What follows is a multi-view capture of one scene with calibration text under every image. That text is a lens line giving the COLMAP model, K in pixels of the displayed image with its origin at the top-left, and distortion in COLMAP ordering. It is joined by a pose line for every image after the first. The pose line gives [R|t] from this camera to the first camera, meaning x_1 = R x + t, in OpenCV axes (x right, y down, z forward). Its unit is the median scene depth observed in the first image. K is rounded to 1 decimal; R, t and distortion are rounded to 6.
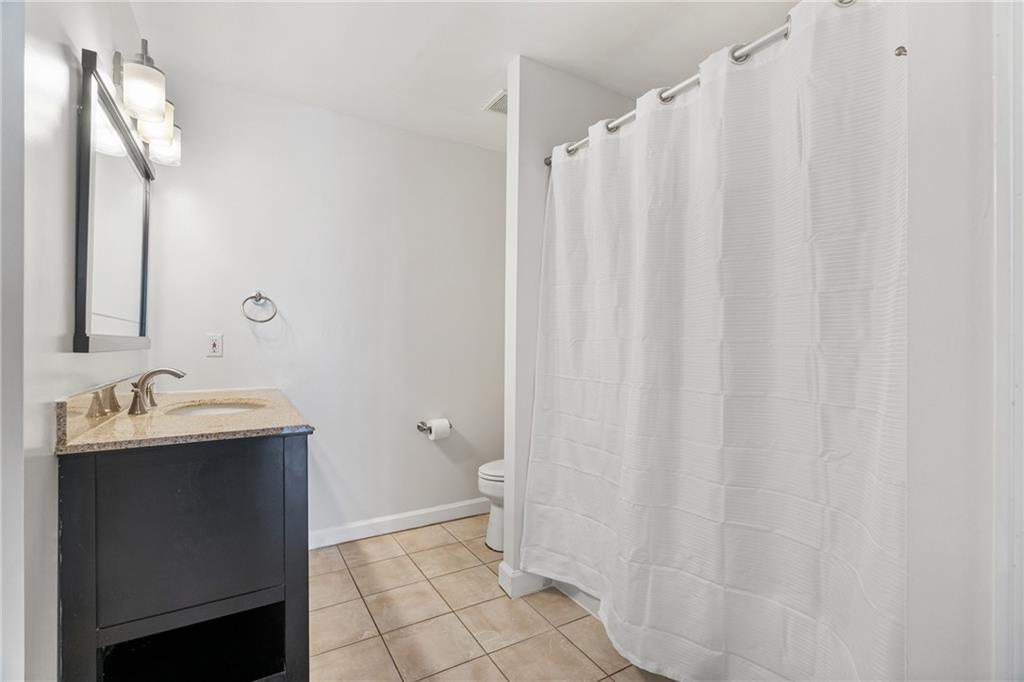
lens RADIAL K [[468.1, 0, 512.0], [0, 468.1, 341.0], [0, 0, 1]] dist [0.000282, 0.000168]
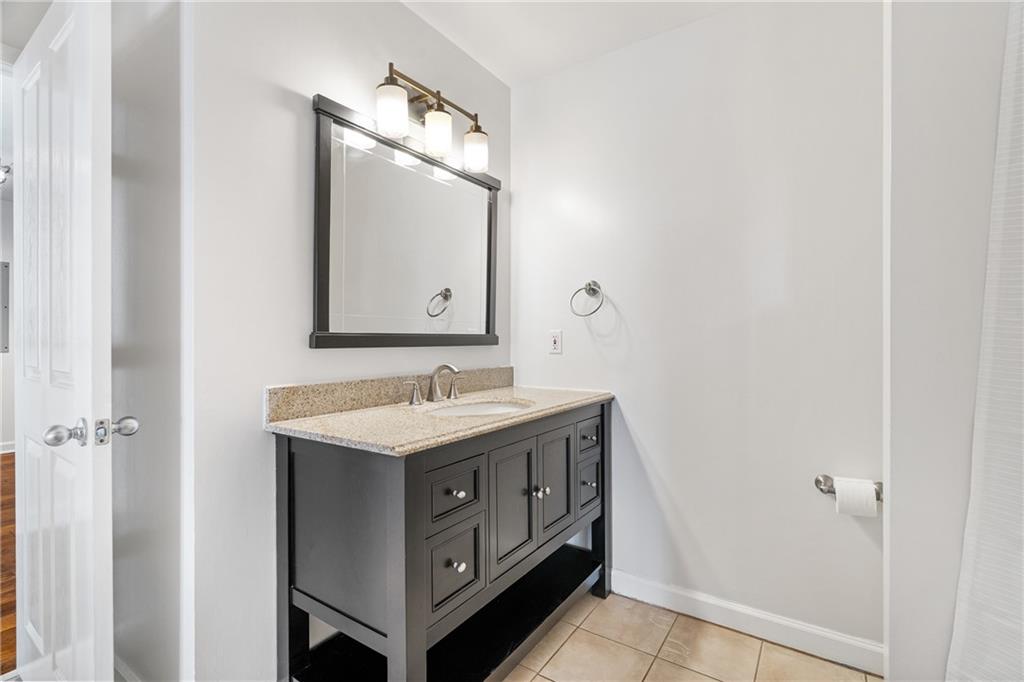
lens RADIAL K [[459.3, 0, 512.0], [0, 459.3, 341.0], [0, 0, 1]] dist [0.000276, 0.000251]
pose [[0.421871, -0.002023, -0.906654, 0.188050], [0.007306, 0.999973, 0.001168, 0.005132], [0.906626, -0.007117, 0.421874, 0.507945]]
